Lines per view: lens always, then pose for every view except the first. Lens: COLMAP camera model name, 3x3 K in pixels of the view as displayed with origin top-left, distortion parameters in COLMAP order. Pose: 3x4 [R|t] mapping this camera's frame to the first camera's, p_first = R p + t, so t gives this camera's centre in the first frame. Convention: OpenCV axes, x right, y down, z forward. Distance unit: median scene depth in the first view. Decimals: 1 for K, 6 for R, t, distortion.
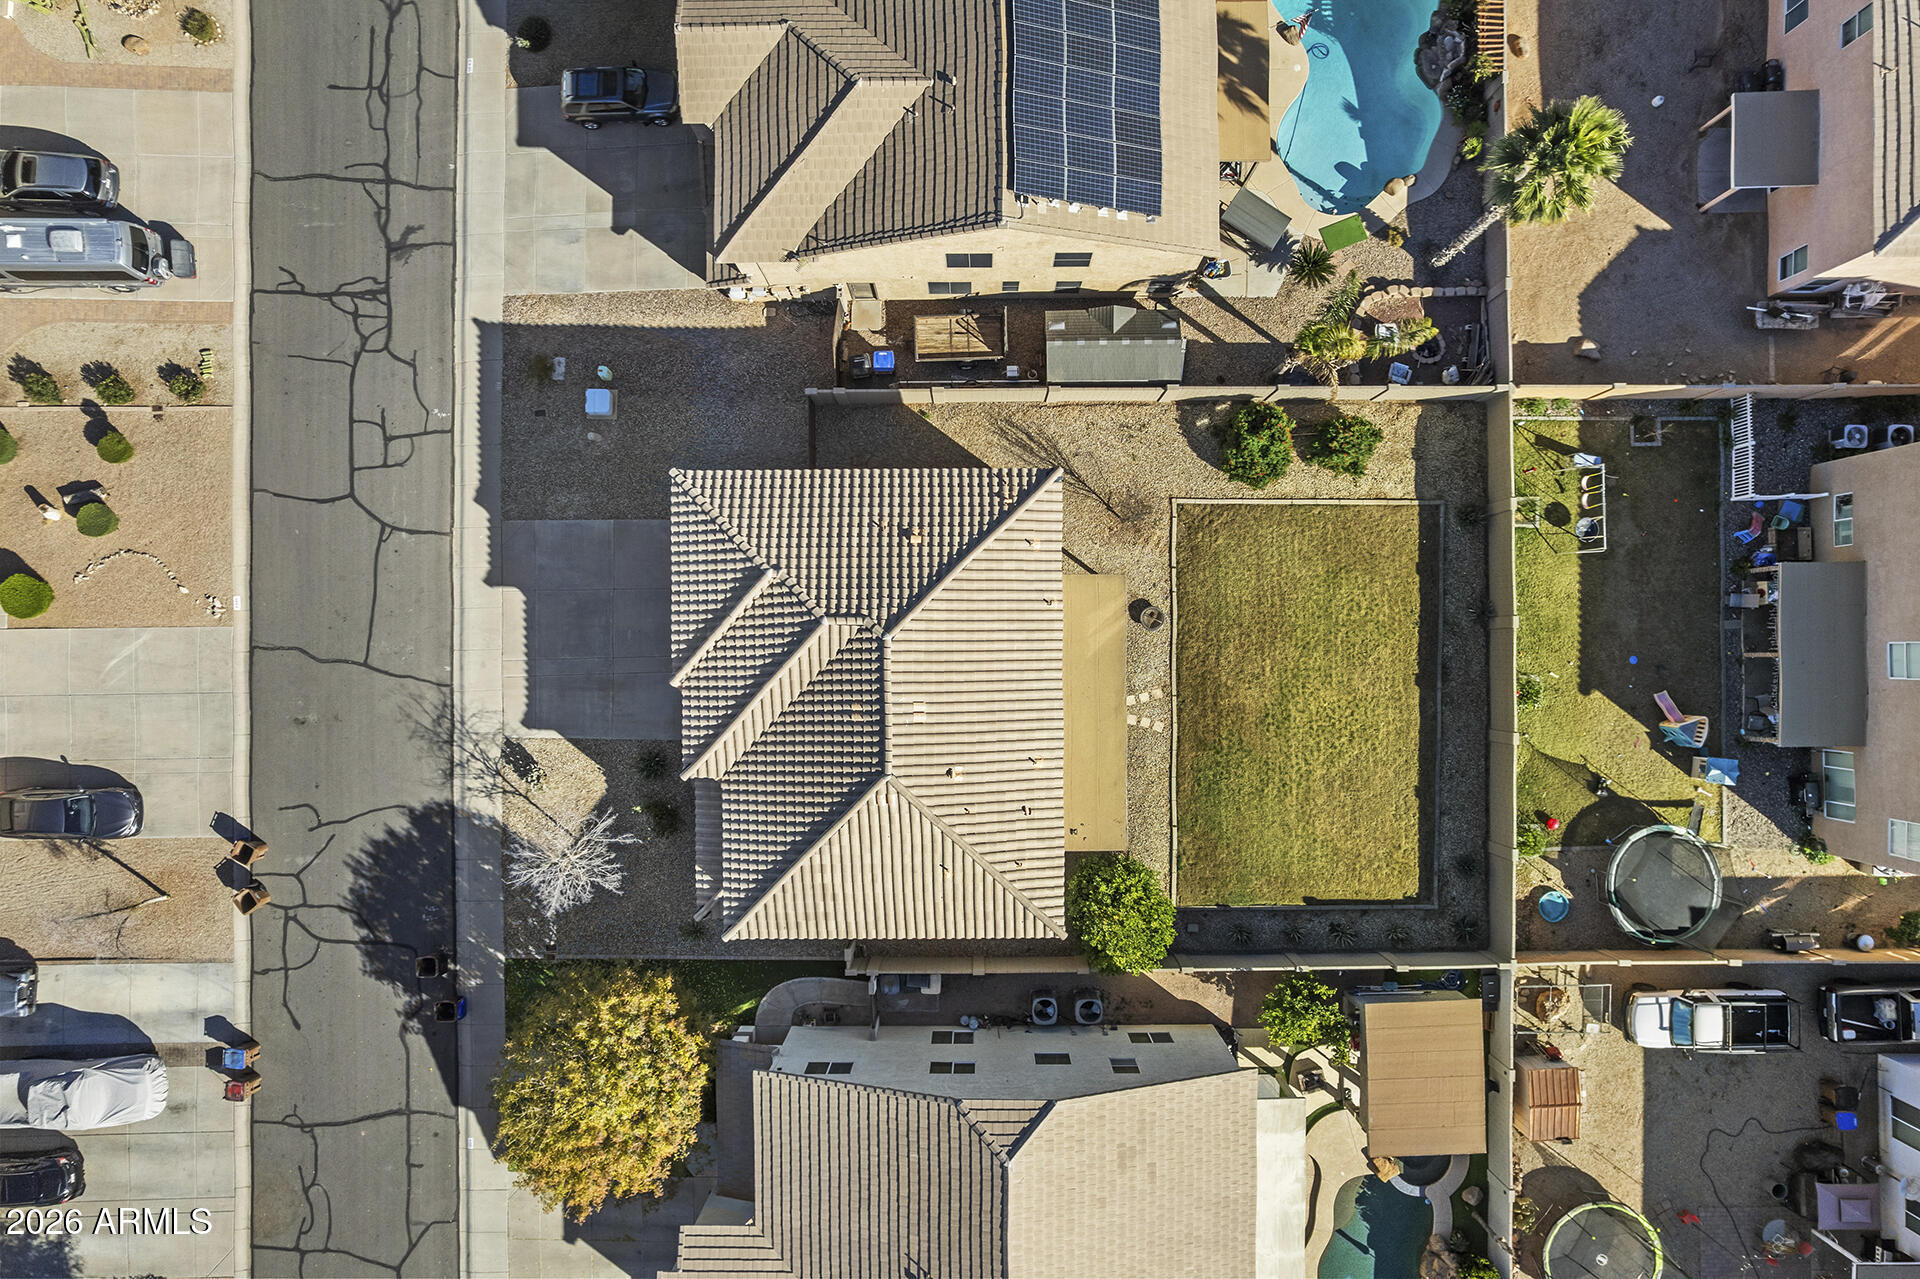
lens RADIAL K [[1238.8, 0, 970.2], [0, 1238.8, 649.0], [0, 0, 1]] dist [-0.081712, 0.072759]
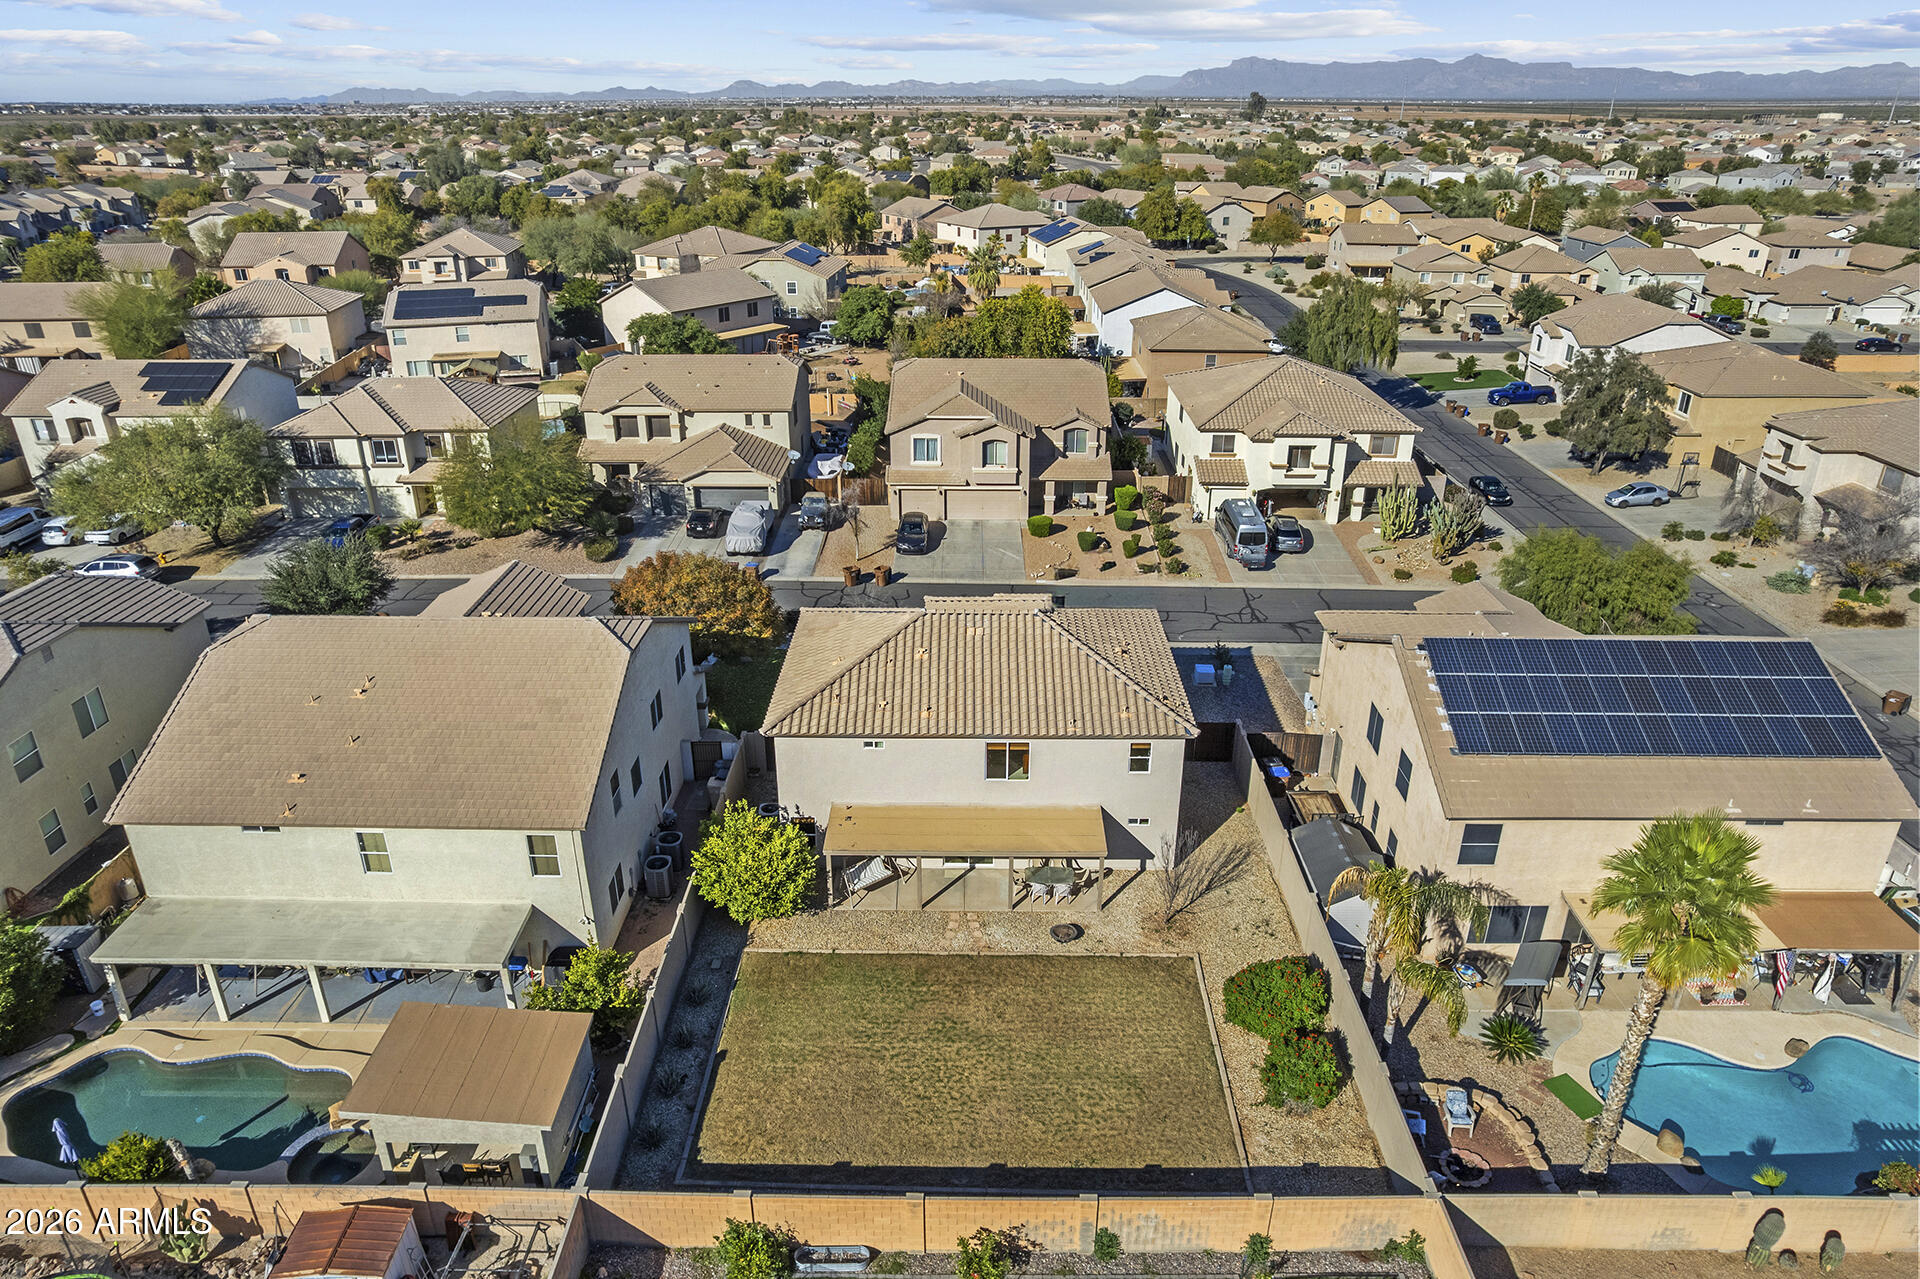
lens RADIAL K [[1238.8, 0, 973.3], [0, 1238.8, 642.1], [0, 0, 1]] dist [-0.081712, 0.072759]
pose [[-0.010717, 0.413659, -0.910369, 0.890840], [-0.999941, -0.002677, 0.010555, 0.033300], [0.001929, 0.910428, 0.413663, 0.425093]]
